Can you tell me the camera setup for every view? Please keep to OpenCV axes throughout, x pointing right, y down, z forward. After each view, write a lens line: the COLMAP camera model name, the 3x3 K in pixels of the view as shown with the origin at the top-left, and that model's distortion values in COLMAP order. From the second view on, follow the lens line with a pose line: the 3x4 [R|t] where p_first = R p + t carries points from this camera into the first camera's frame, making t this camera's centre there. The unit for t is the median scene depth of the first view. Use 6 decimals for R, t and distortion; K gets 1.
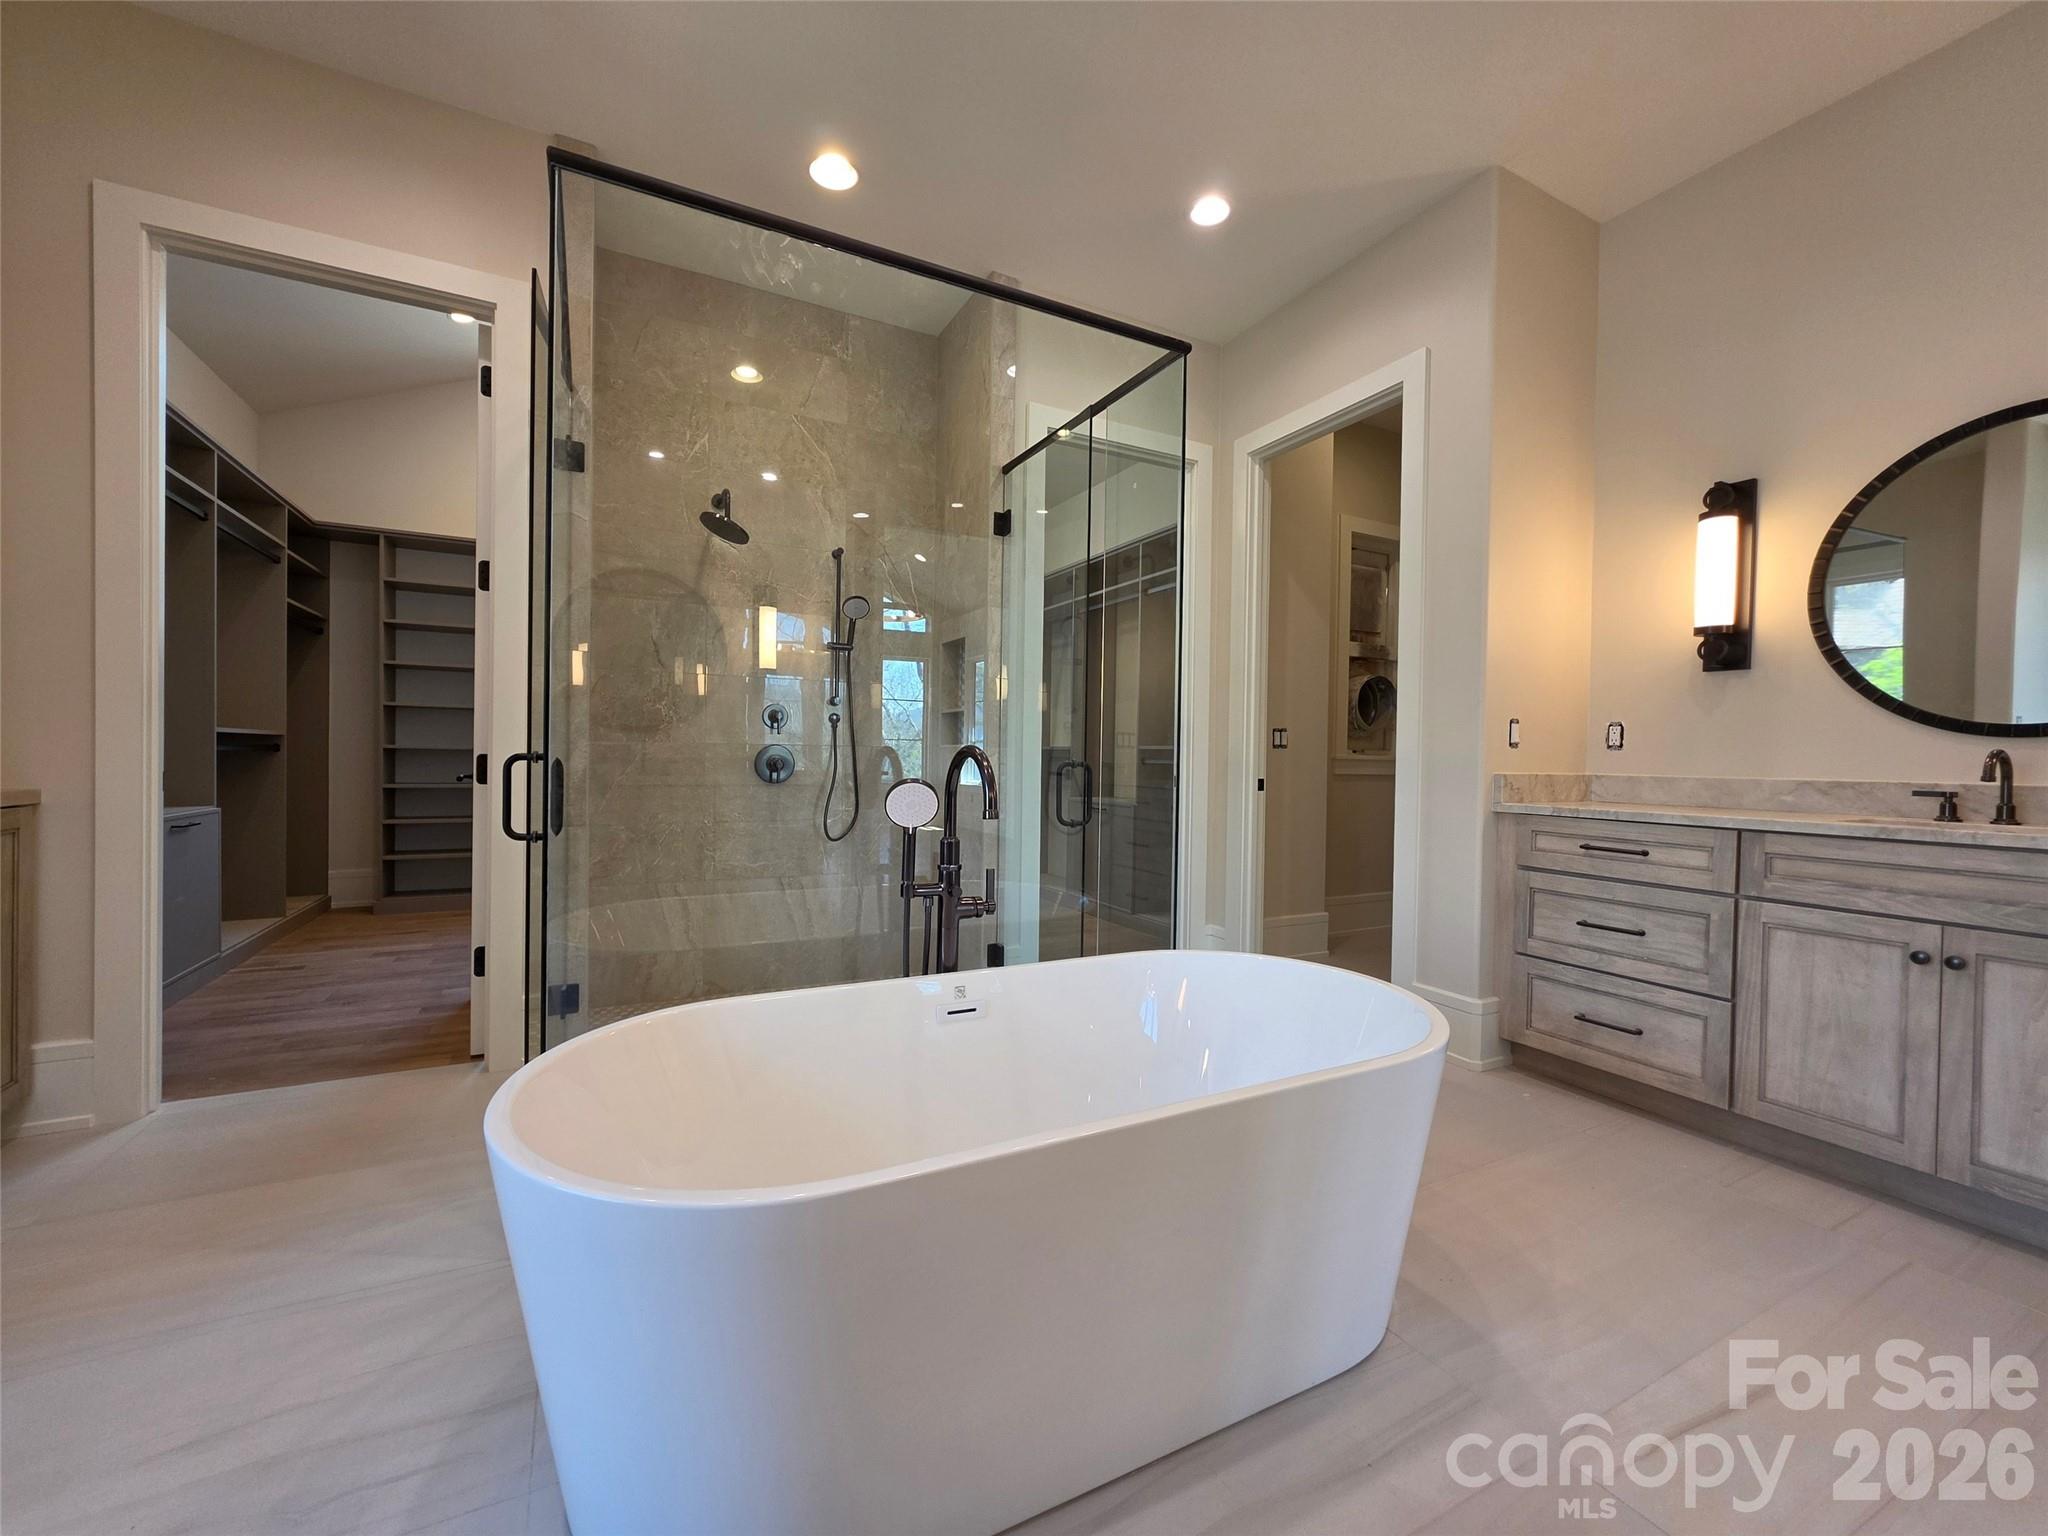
lens RADIAL K [[821.1, 0, 1013.9], [0, 821.1, 765.3], [0, 0, 1]] dist [-0.002518, 0.000805]
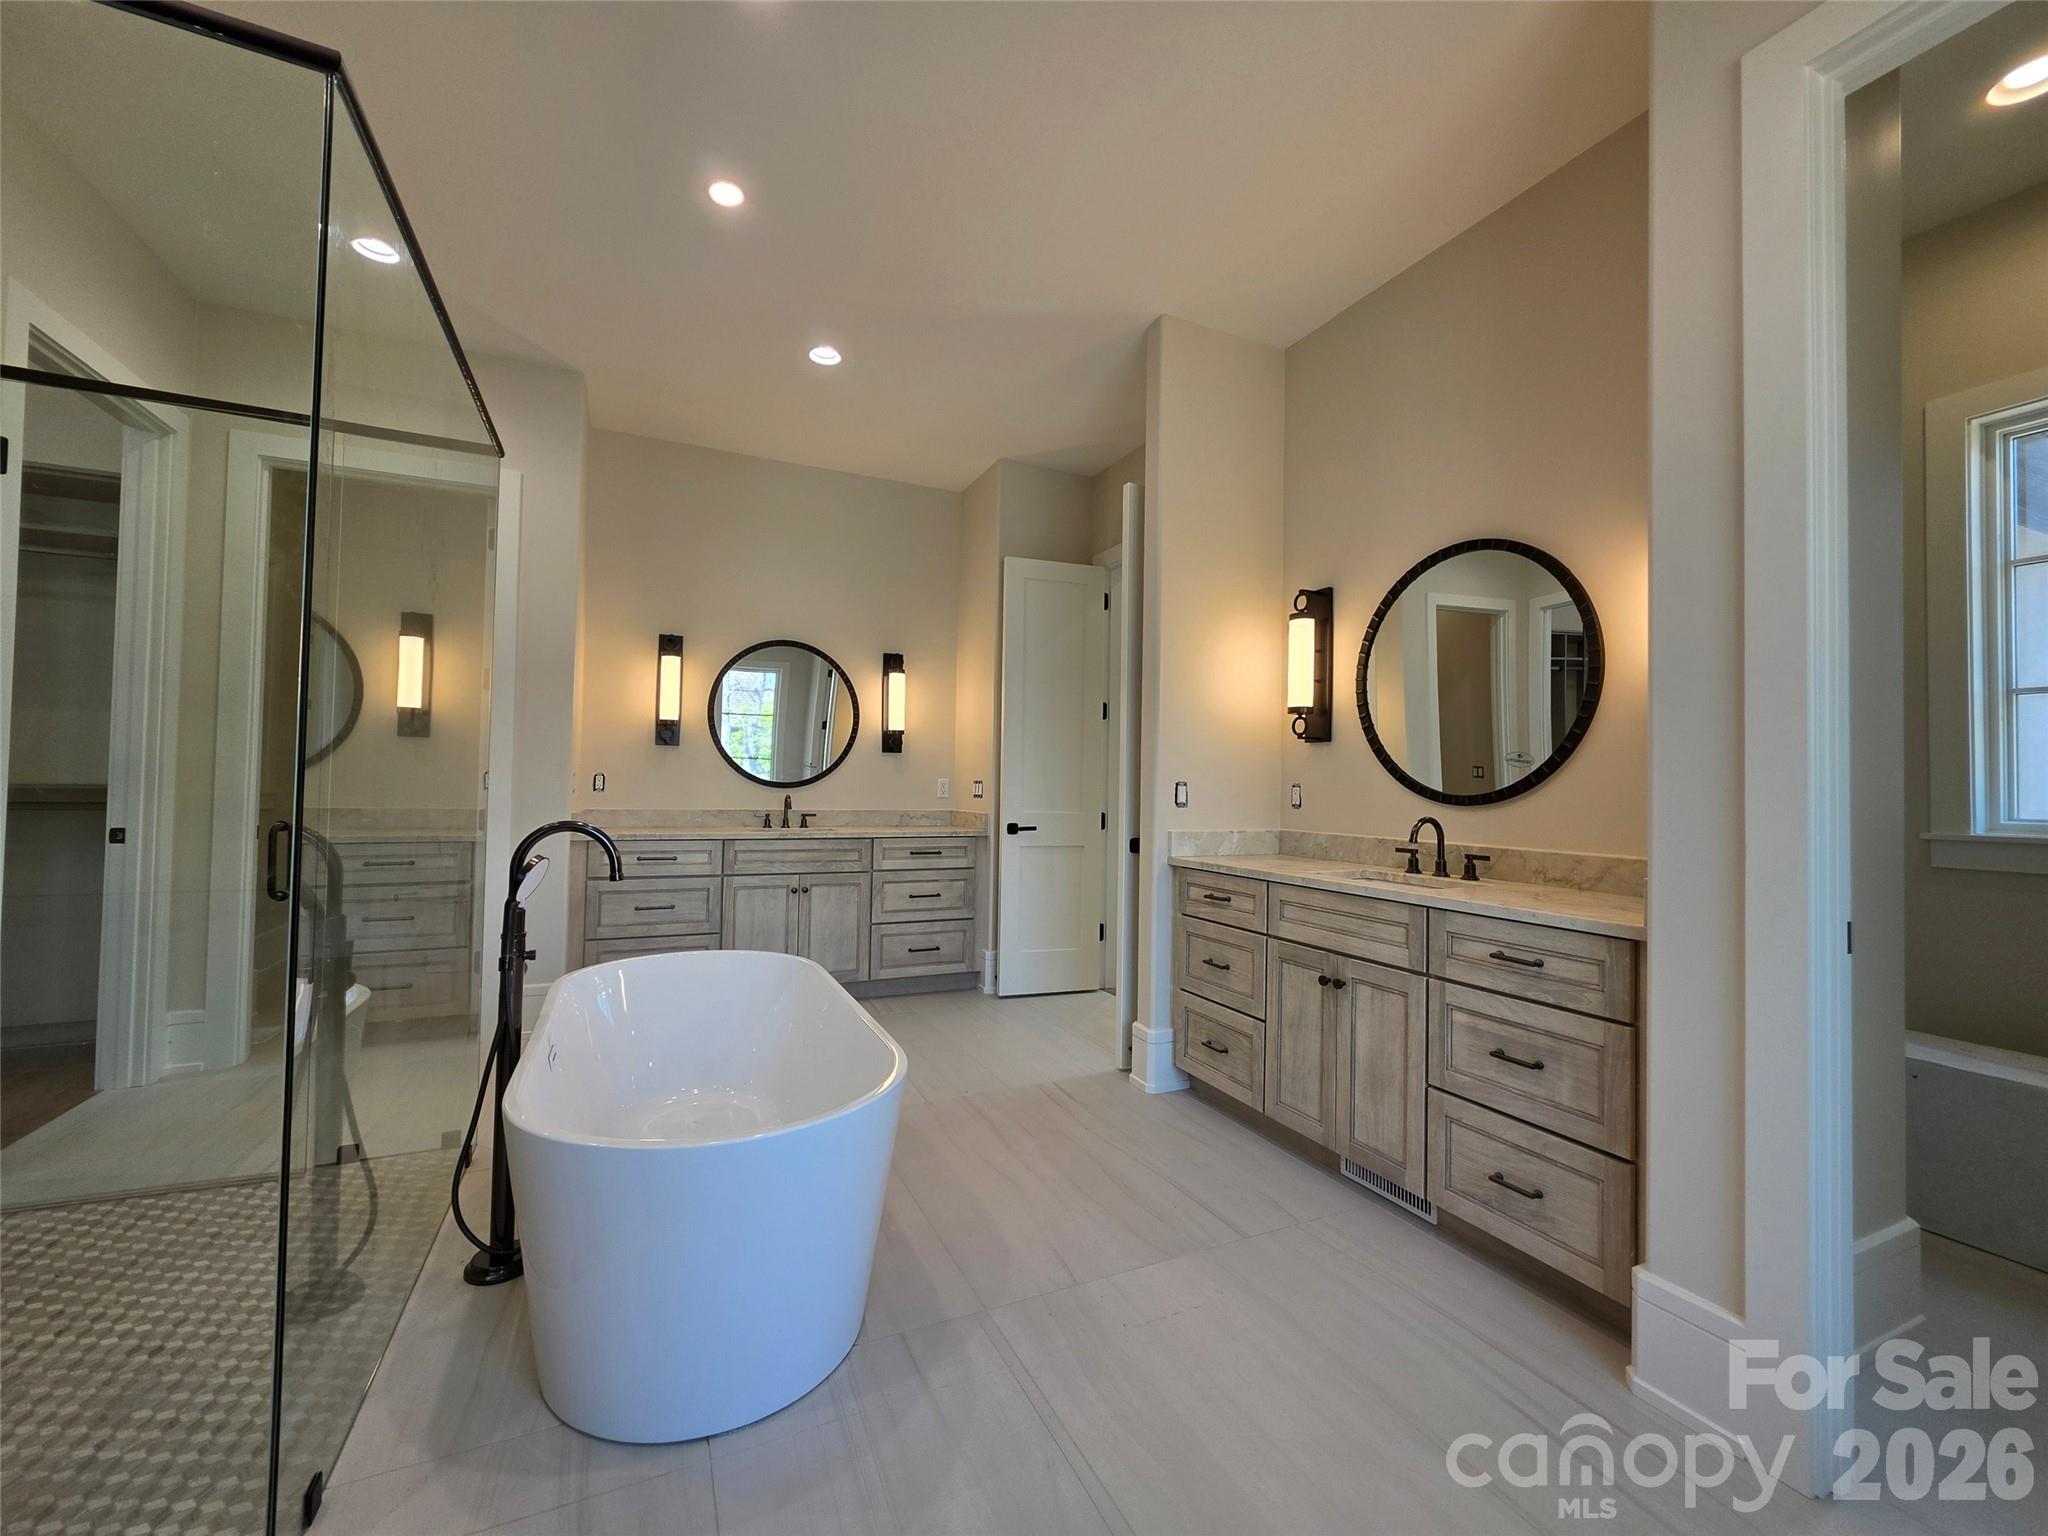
lens RADIAL K [[821.1, 0, 1013.9], [0, 821.1, 765.3], [0, 0, 1]] dist [-0.002518, 0.000805]
pose [[0.049903, 0.009627, 0.998708, -0.849594], [-0.005248, 0.999942, -0.009377, -0.068625], [-0.998740, -0.004773, 0.049950, 0.225140]]
